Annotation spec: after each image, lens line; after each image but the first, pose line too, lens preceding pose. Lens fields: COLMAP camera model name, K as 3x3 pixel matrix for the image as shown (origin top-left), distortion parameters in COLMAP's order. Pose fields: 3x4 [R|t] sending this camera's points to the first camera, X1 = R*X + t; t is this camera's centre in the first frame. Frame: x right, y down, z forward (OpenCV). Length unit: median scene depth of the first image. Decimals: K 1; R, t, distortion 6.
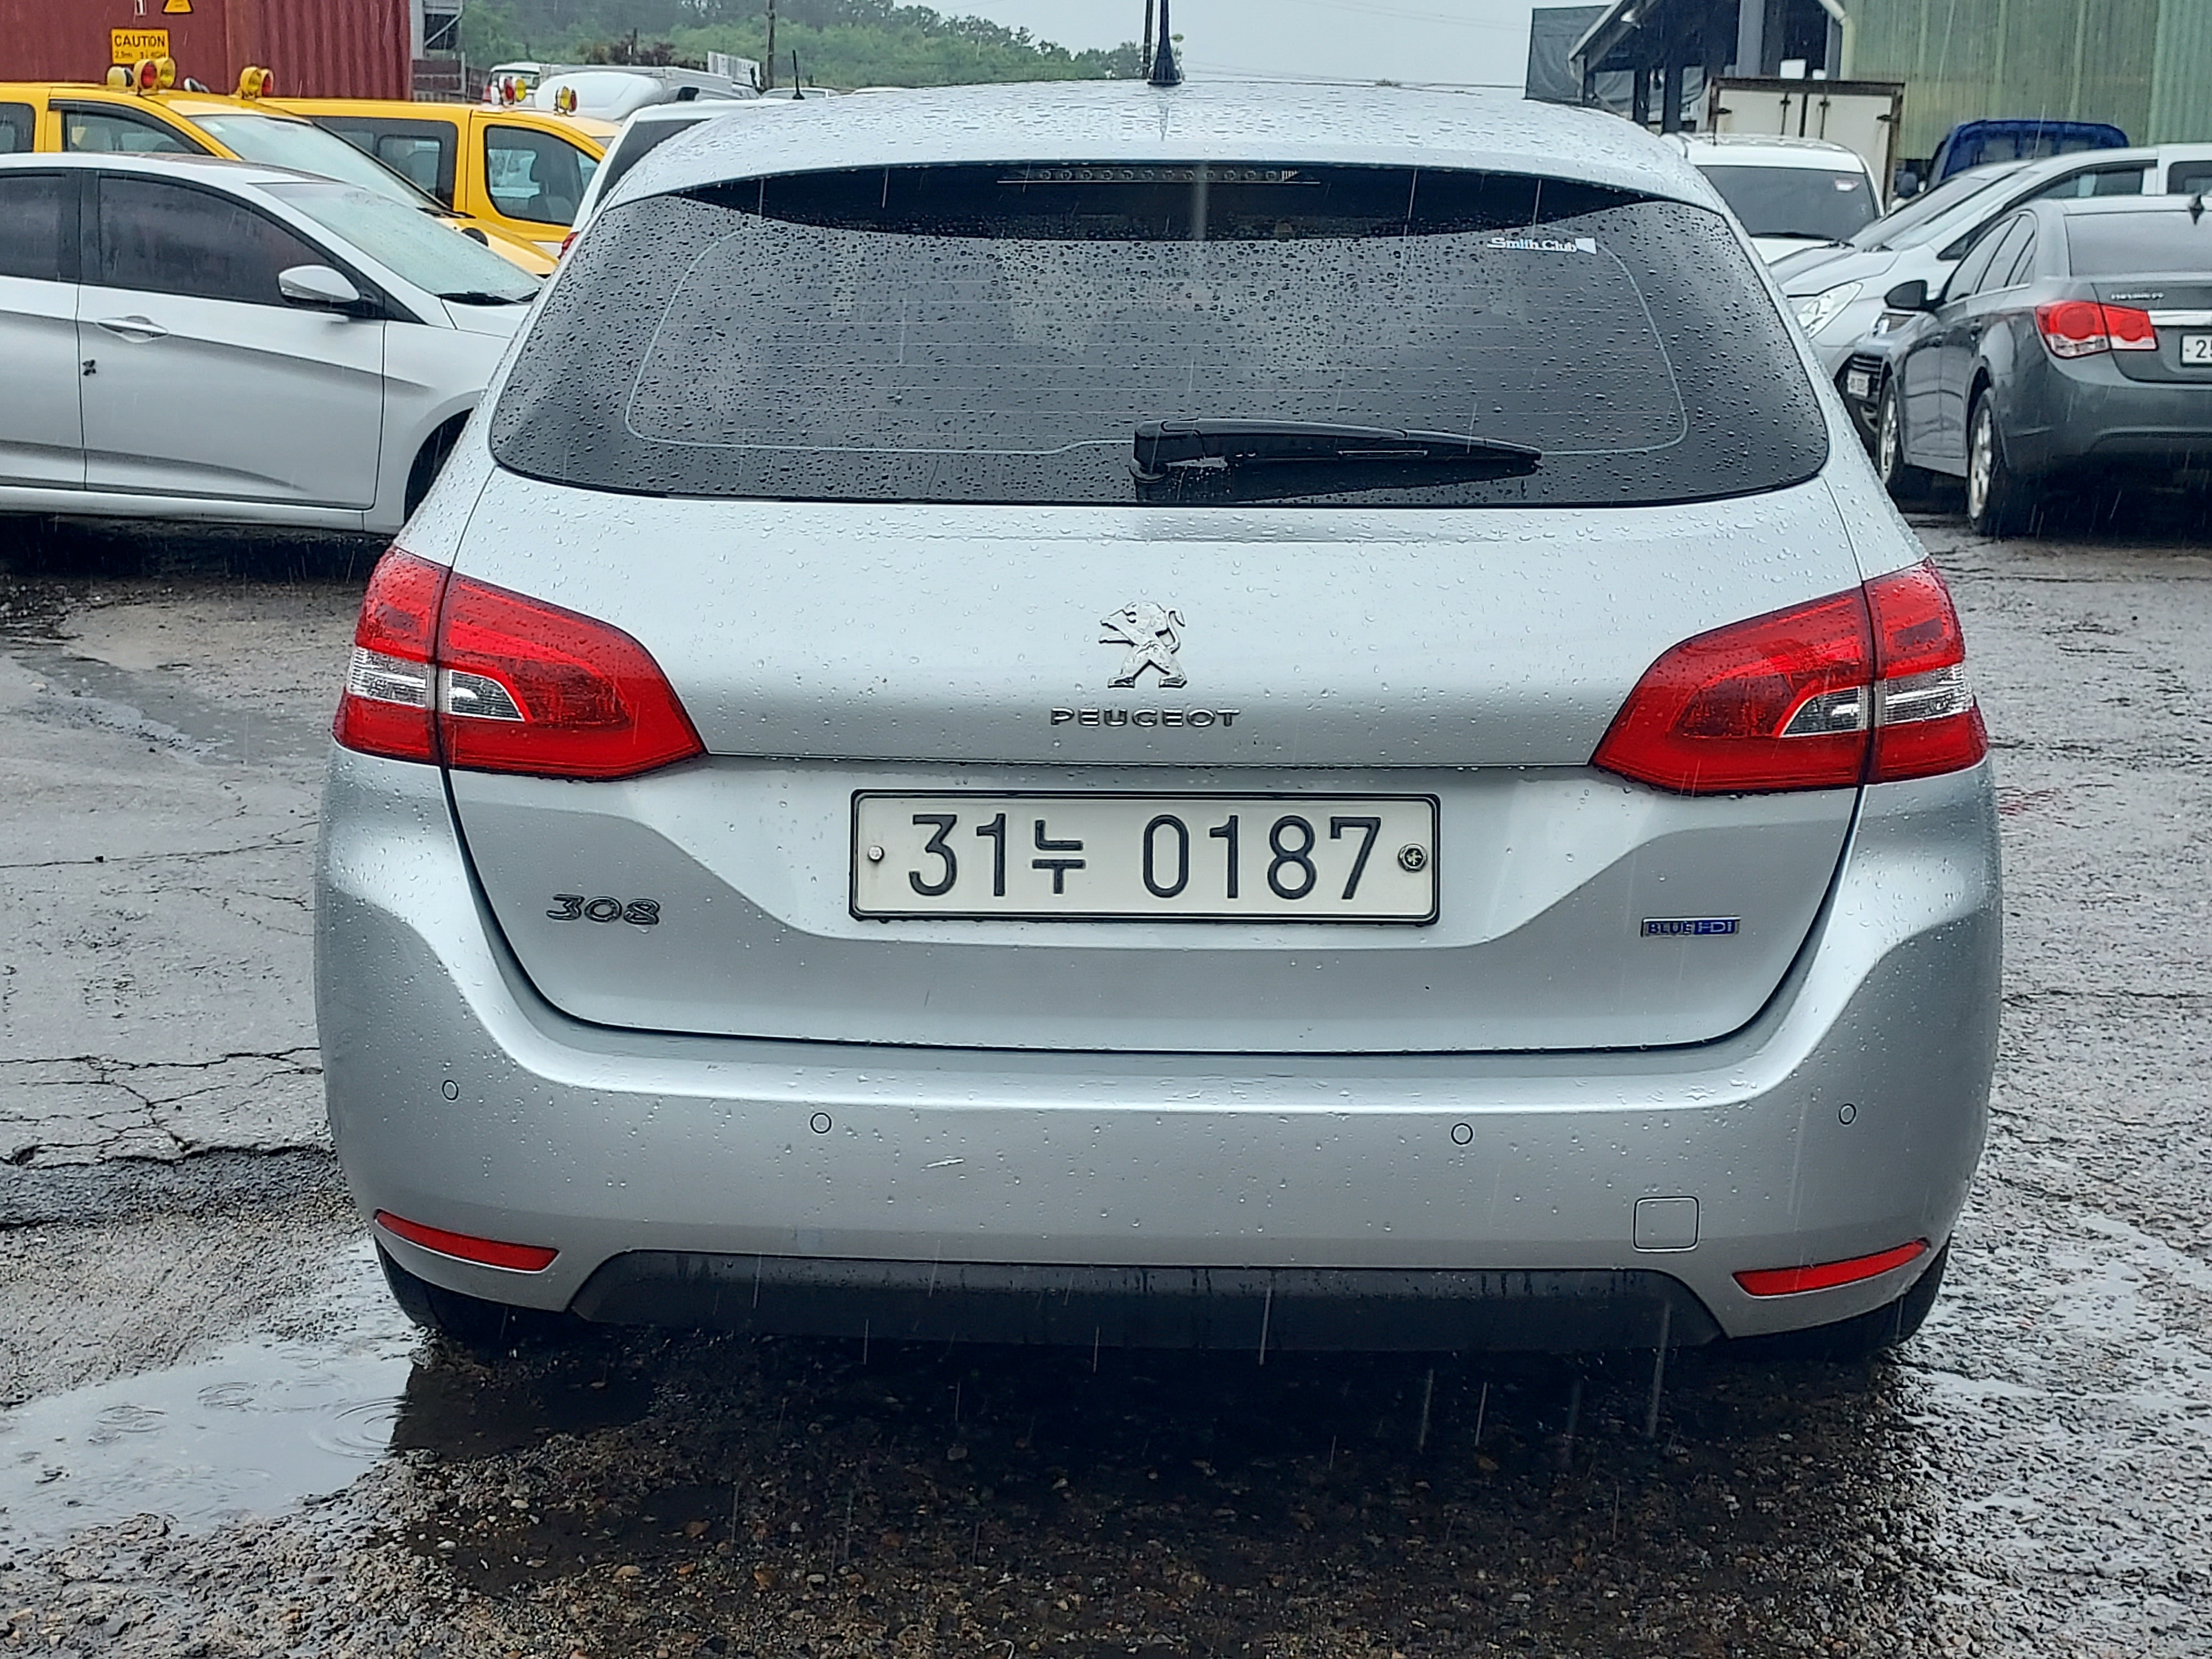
lens RADIAL K [[3133.6, 0, 1106.0], [0, 3133.6, 829.5], [0, 0, 1]] dist [0.071156, -0.044720]
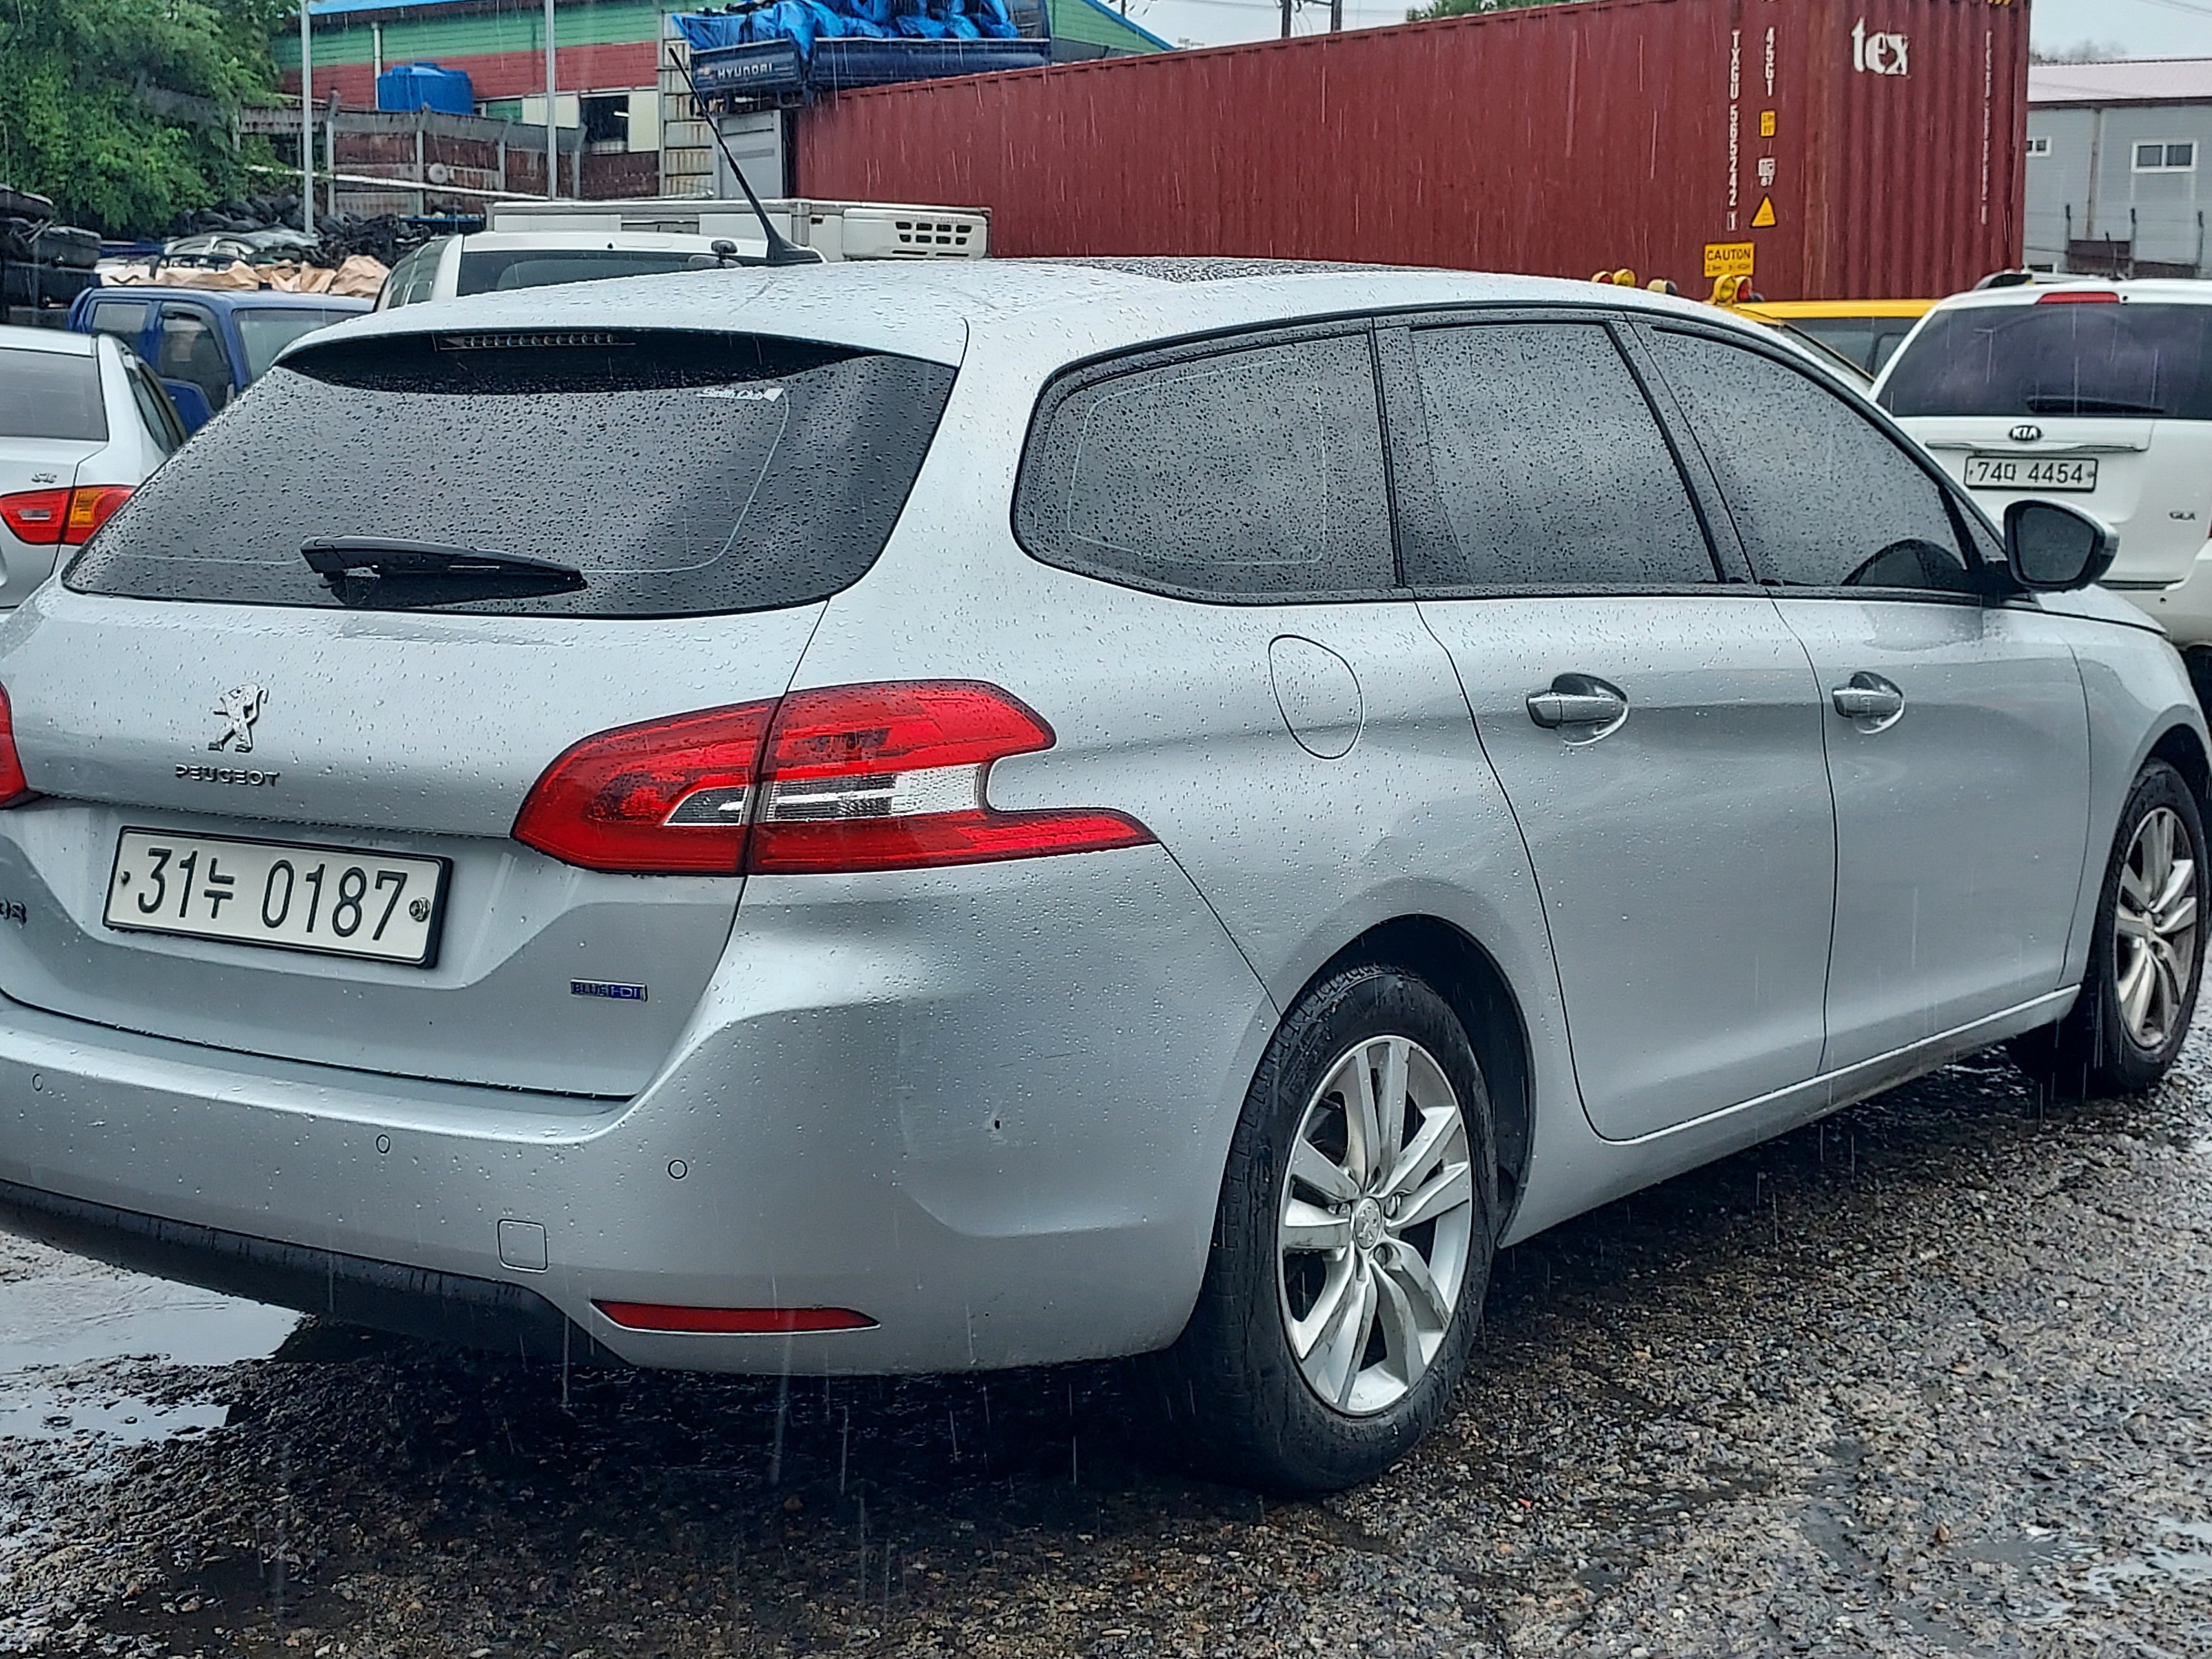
lens RADIAL K [[3133.6, 0, 1106.0], [0, 3133.6, 829.5], [0, 0, 1]] dist [0.071156, -0.044720]
pose [[0.835859, 0.058286, -0.545842, 0.948171], [-0.092482, 0.995086, -0.035363, -0.002872], [0.541099, 0.080039, 0.837142, 0.151105]]
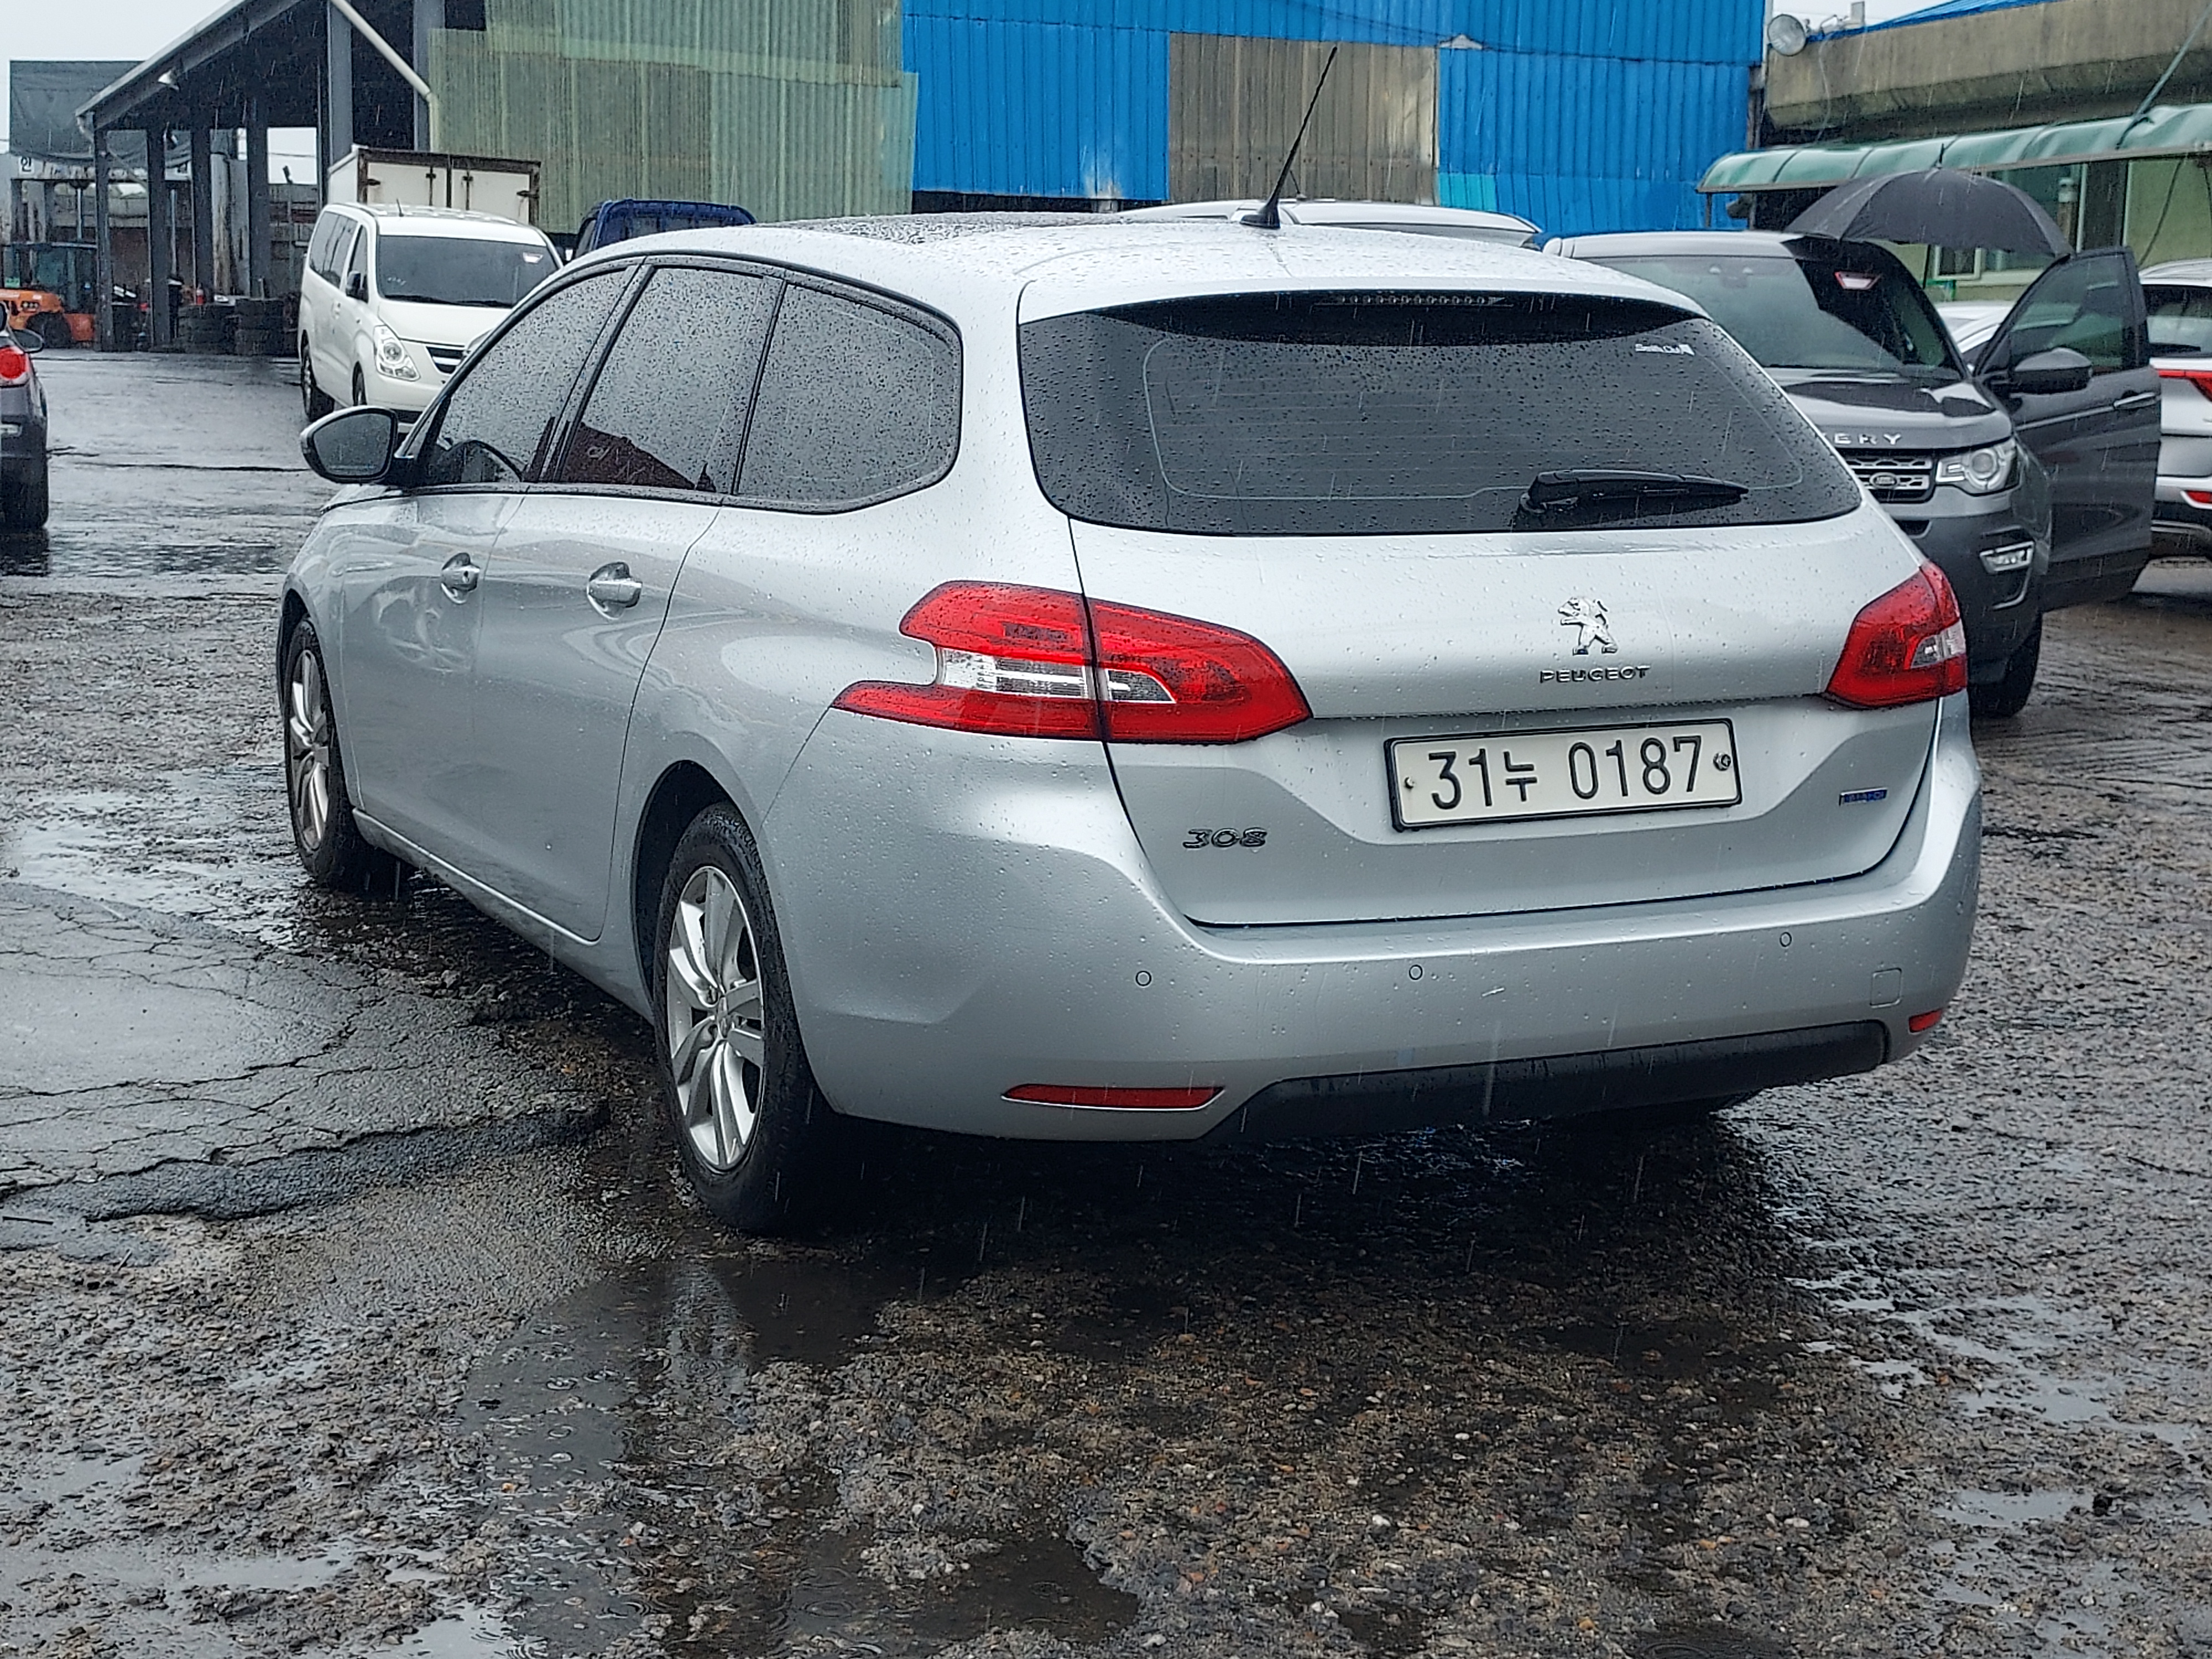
lens RADIAL K [[3133.6, 0, 1106.0], [0, 3133.6, 829.5], [0, 0, 1]] dist [0.071156, -0.044720]
pose [[0.889160, -0.071135, 0.452033, -0.836692], [0.077662, 0.996971, 0.004128, 0.012392], [-0.450958, 0.031435, 0.891992, -0.198872]]
